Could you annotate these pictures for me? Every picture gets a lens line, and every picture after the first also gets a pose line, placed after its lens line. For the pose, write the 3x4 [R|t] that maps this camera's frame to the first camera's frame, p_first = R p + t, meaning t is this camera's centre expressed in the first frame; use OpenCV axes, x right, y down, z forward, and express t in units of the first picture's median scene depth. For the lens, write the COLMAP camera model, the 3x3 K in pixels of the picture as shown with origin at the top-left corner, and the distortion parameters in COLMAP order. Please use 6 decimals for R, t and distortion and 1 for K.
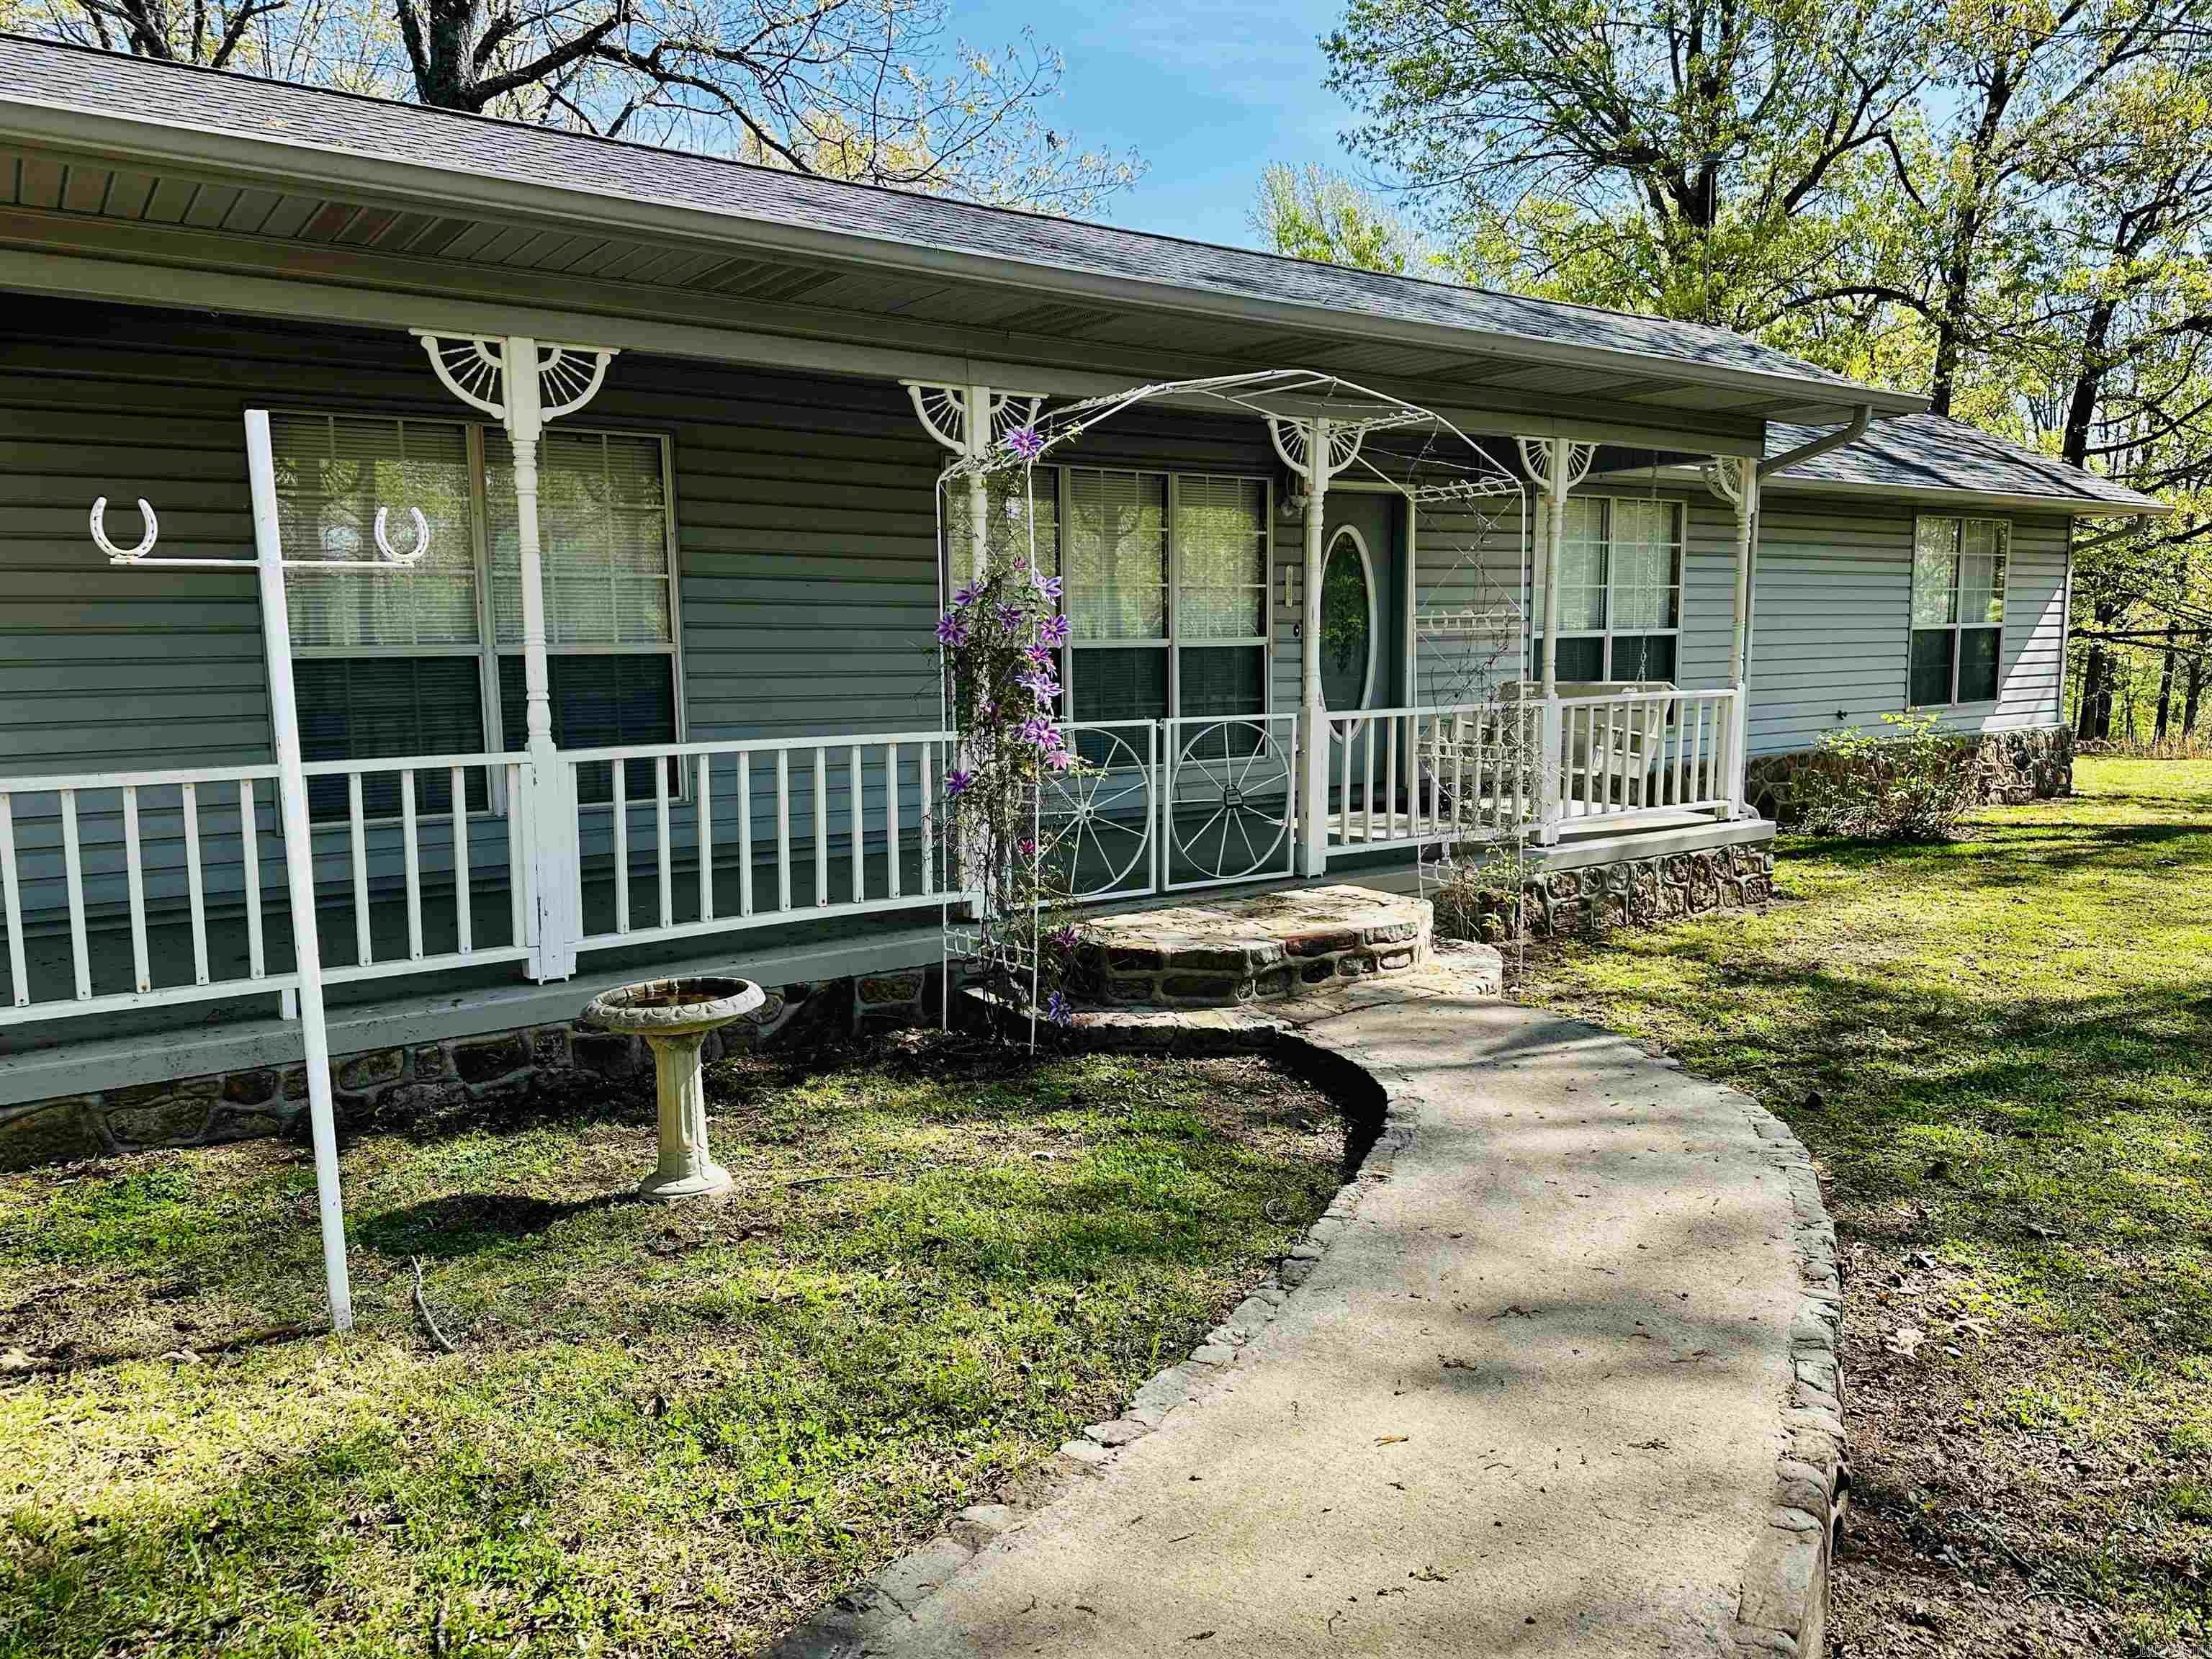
lens RADIAL K [[1570.3, 0, 1094.7], [0, 1570.3, 815.3], [0, 0, 1]] dist [0.048390, -0.052727]
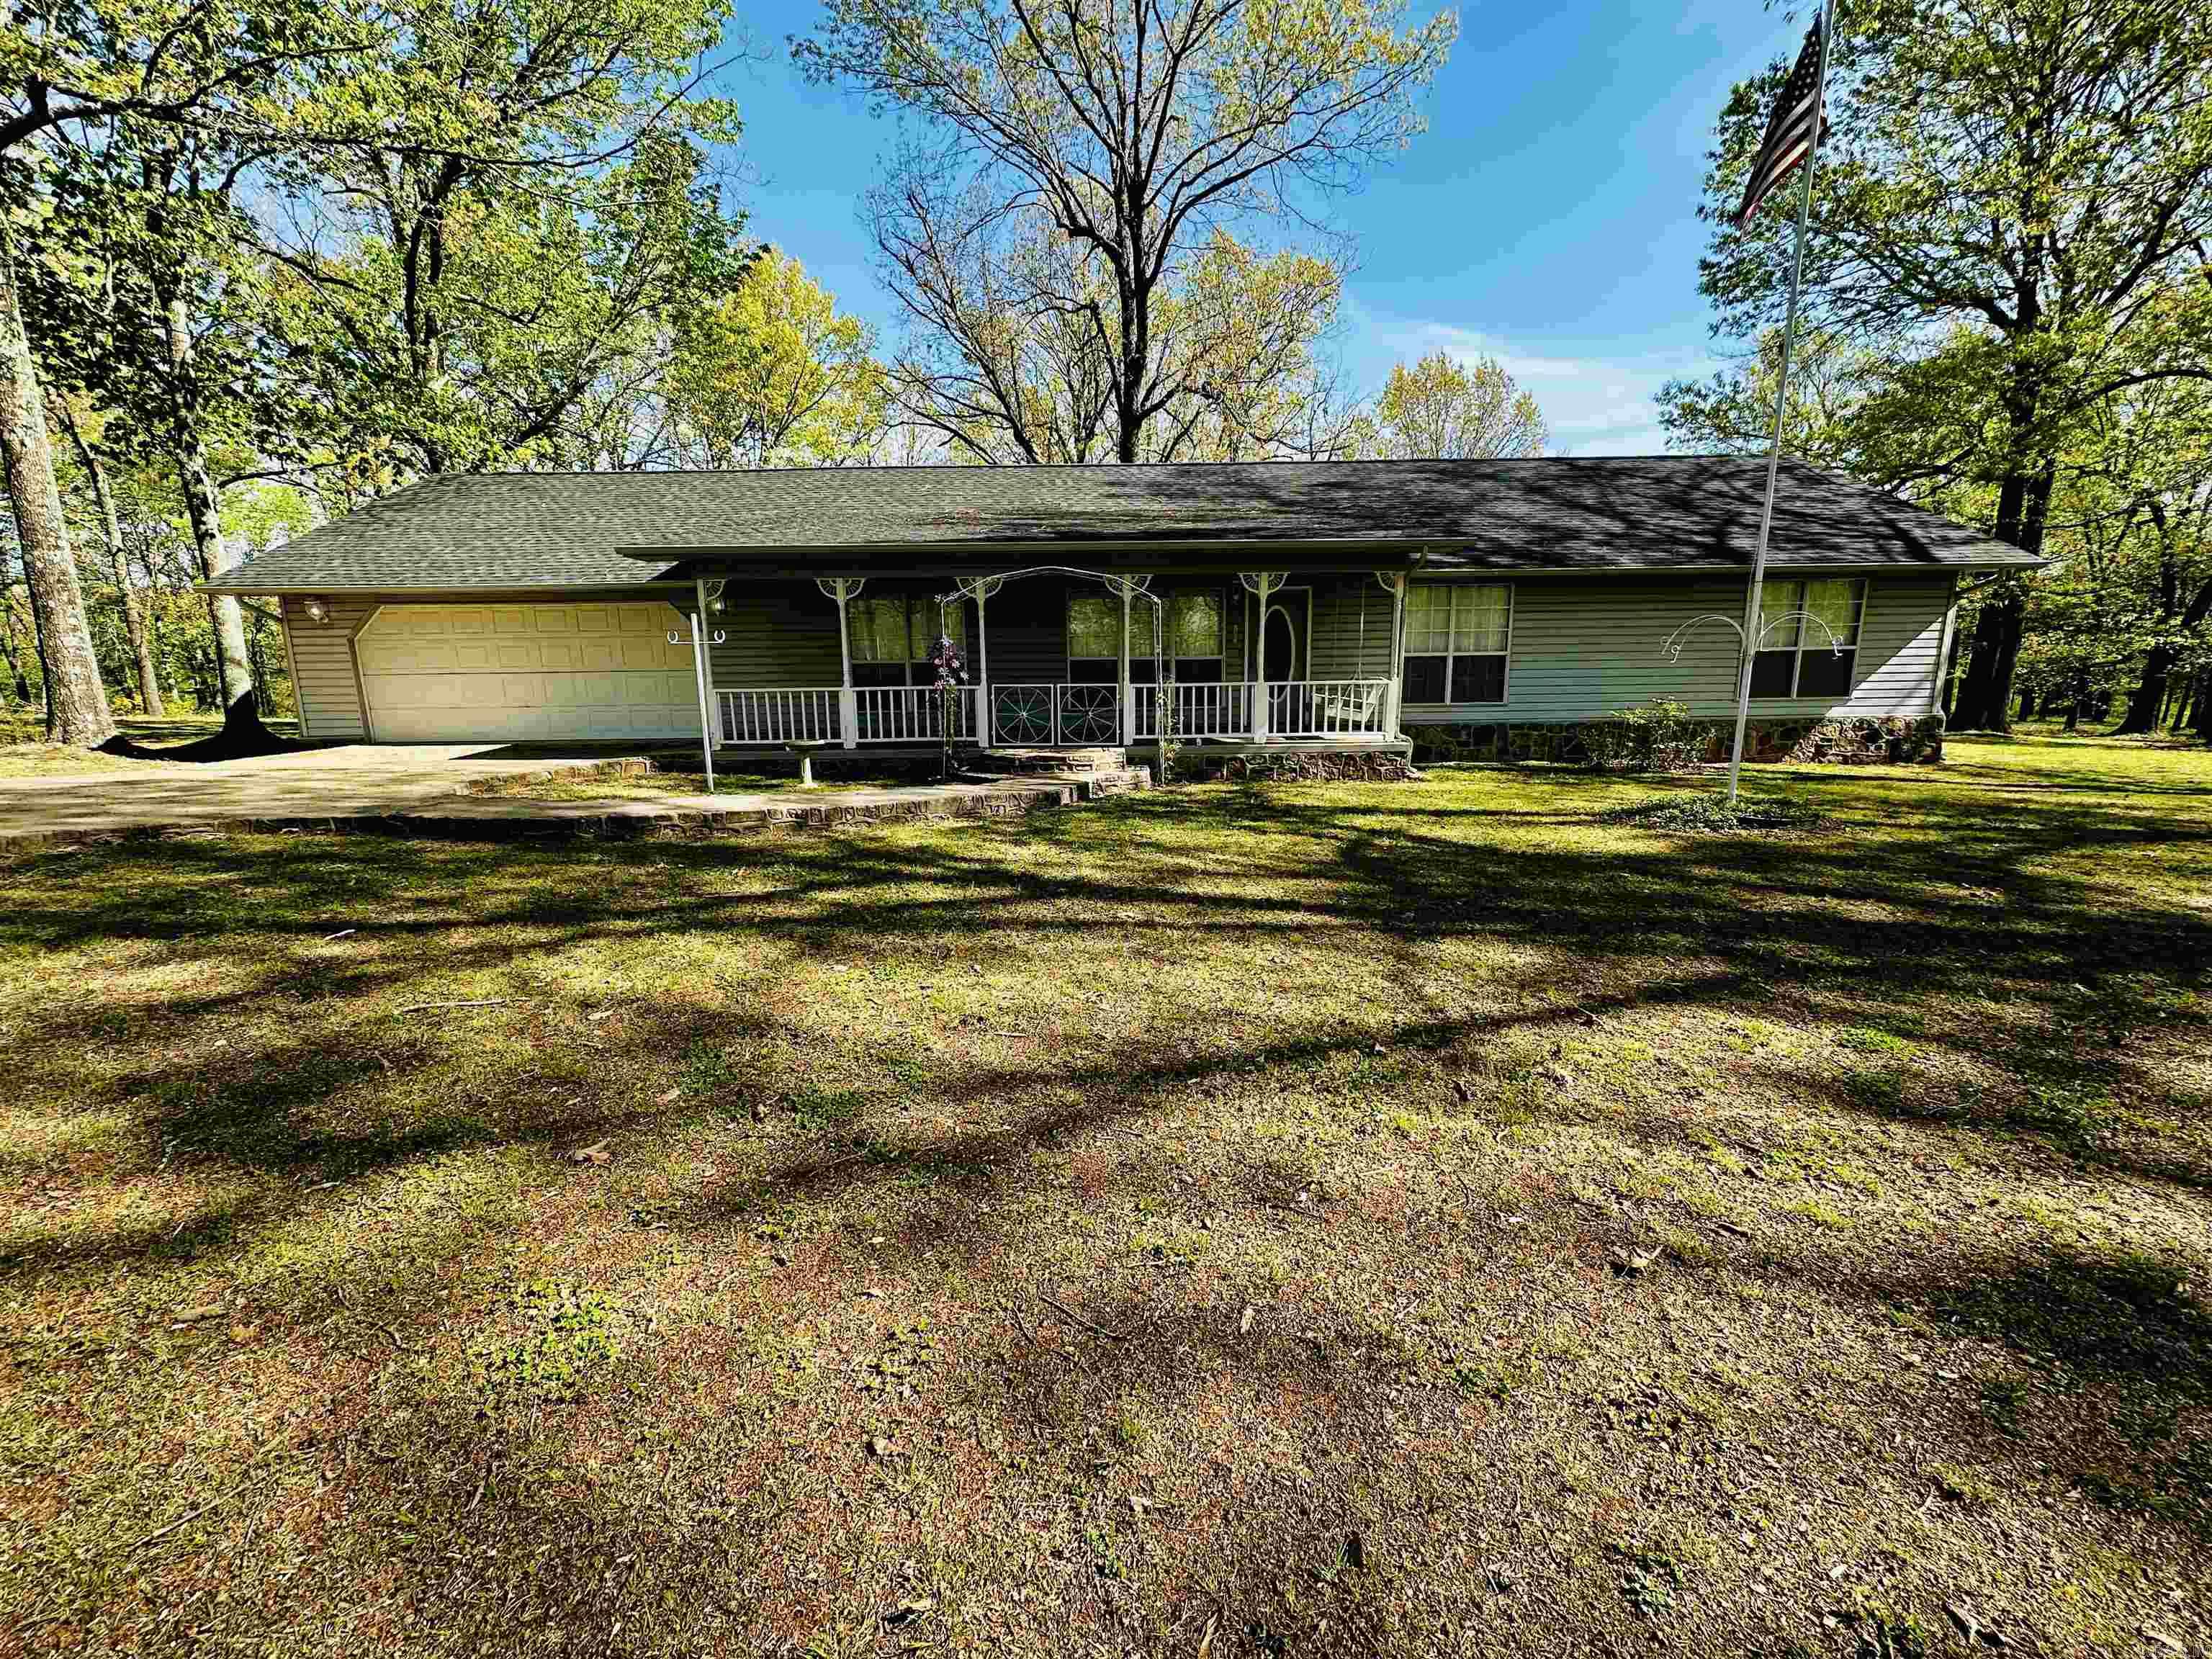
lens RADIAL K [[886.8, 0, 1100.2], [0, 886.8, 836.3], [0, 0, 1]] dist [-0.004336, 0.001347]
pose [[0.814661, 0.111169, -0.569183, 0.781296], [-0.062072, 0.992532, 0.105012, 0.028995], [0.576606, -0.050219, 0.815477, -0.225191]]
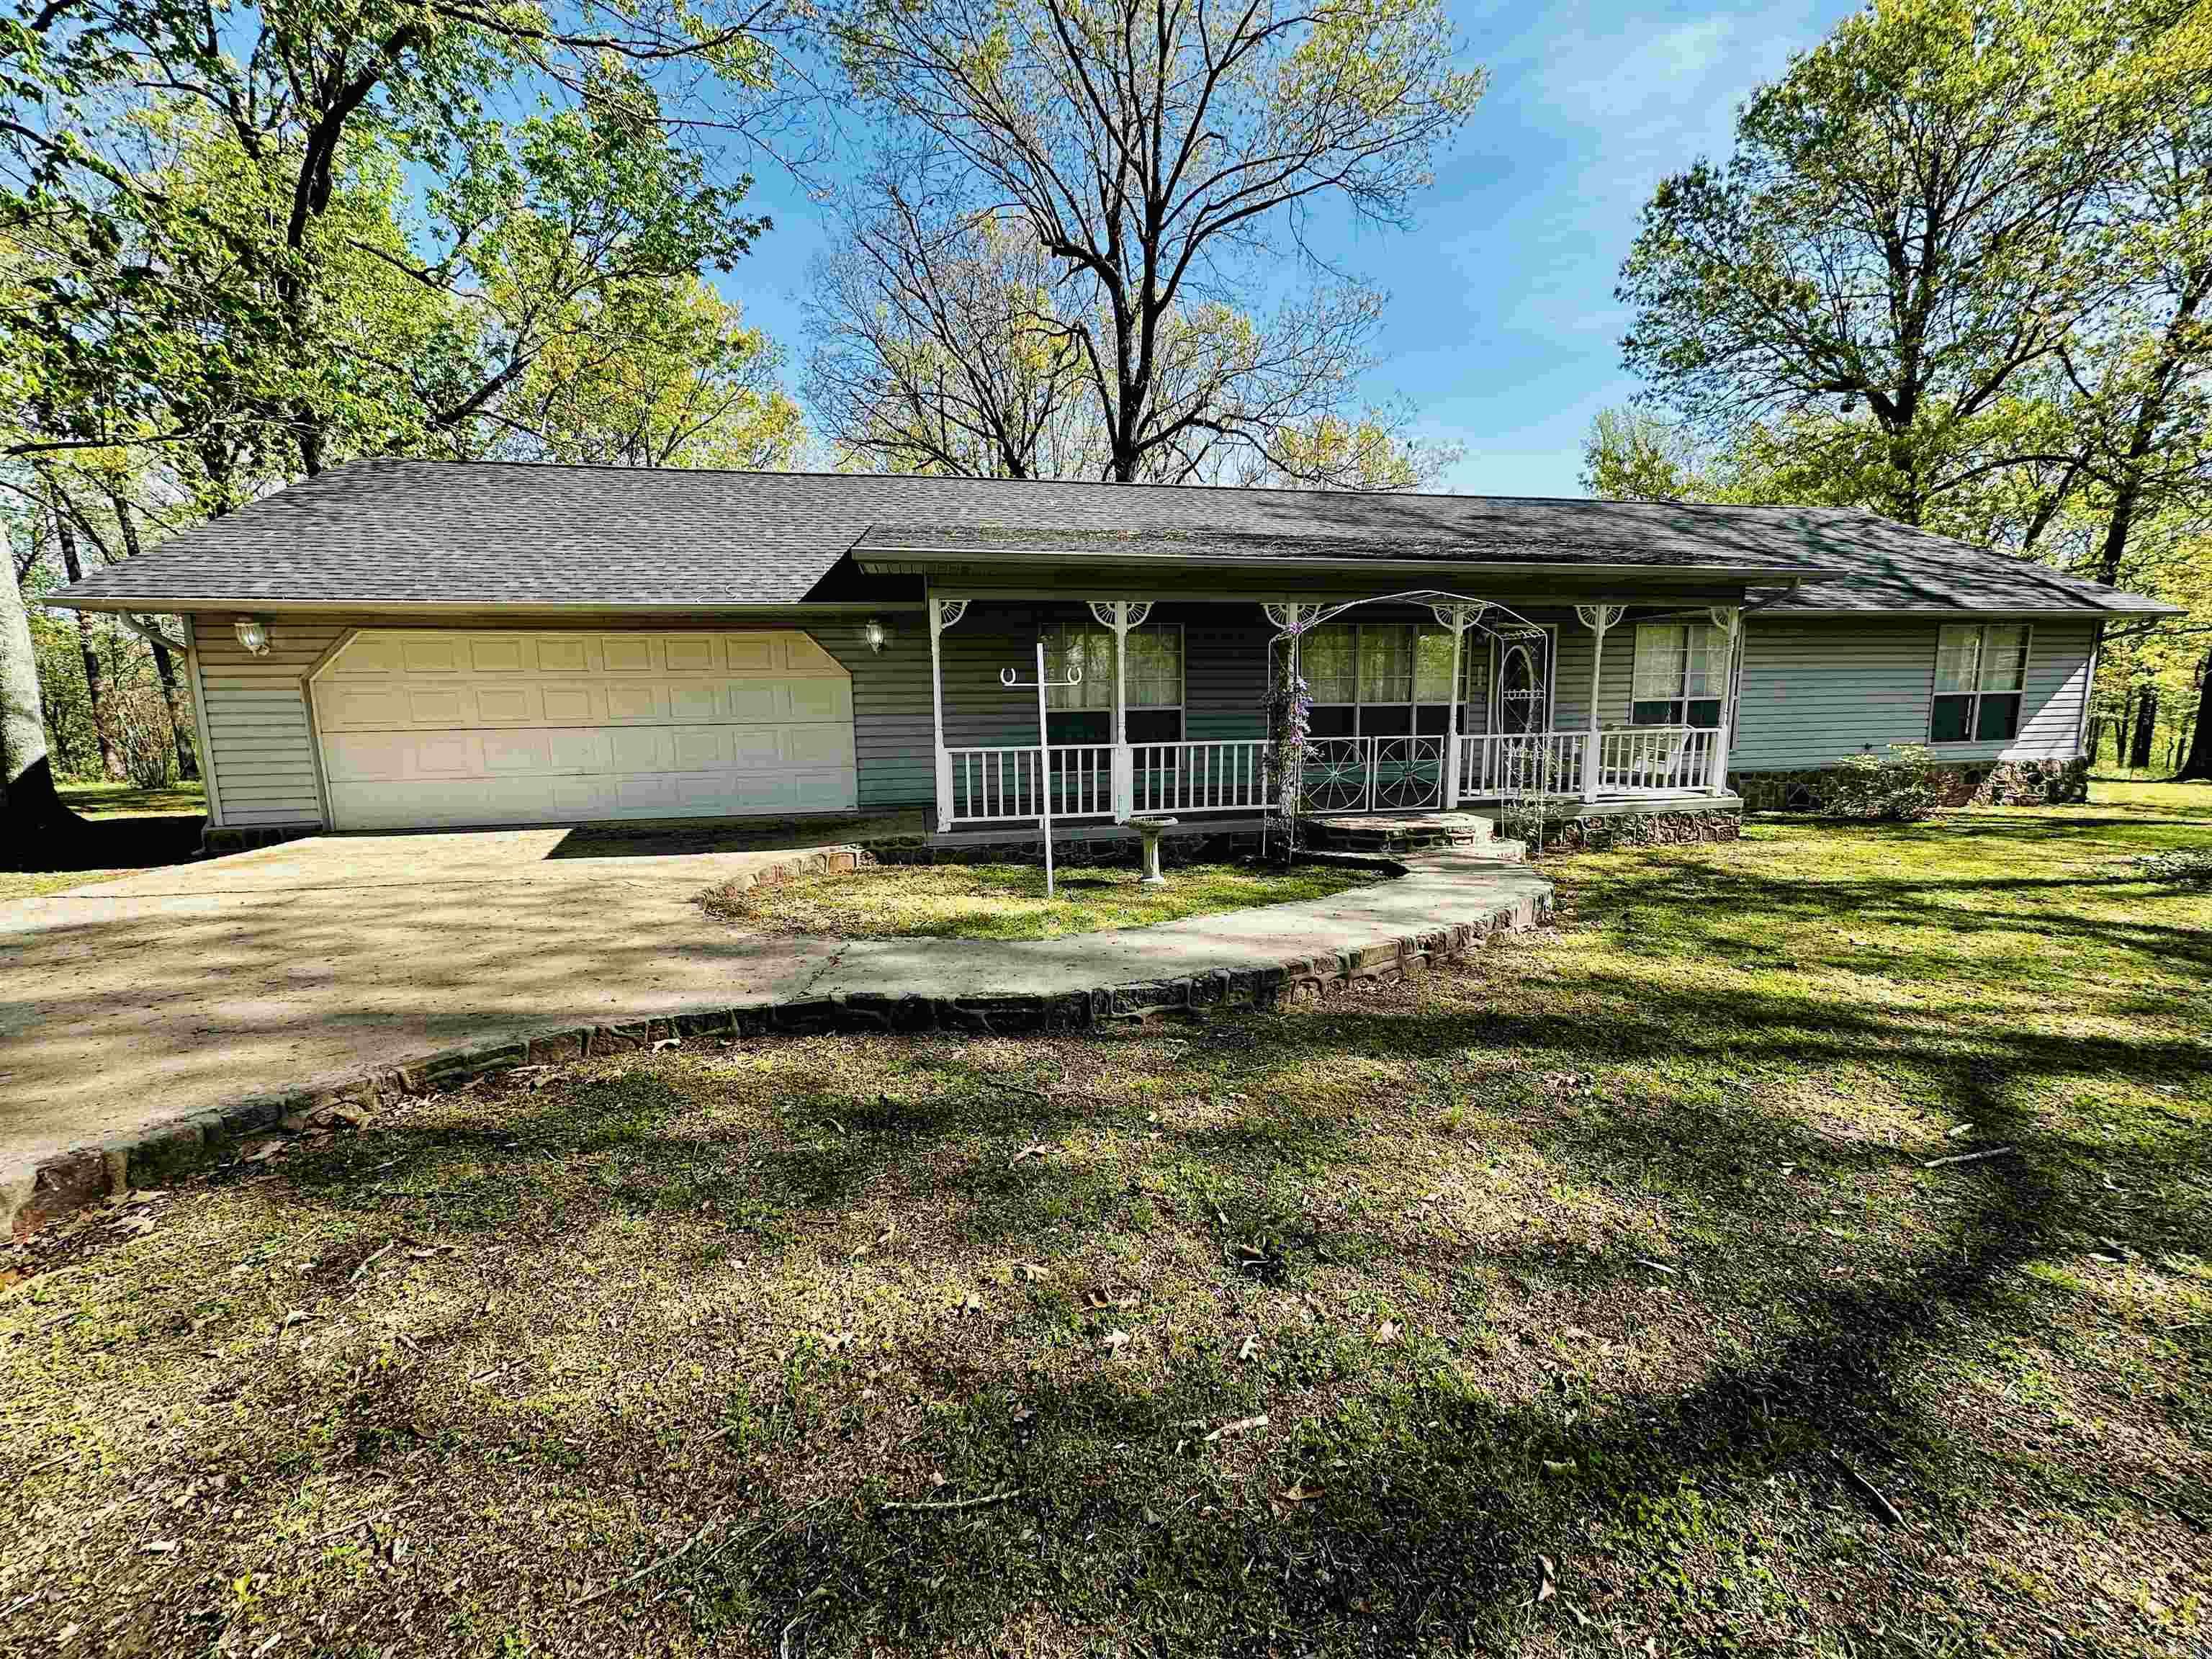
lens RADIAL K [[886.8, 0, 1100.0], [0, 886.8, 834.6], [0, 0, 1]] dist [-0.004336, 0.001347]
pose [[0.915309, 0.052841, -0.399271, 0.149537], [-0.038918, 0.998321, 0.042904, 0.031462], [0.400868, -0.023731, 0.915828, -0.279769]]
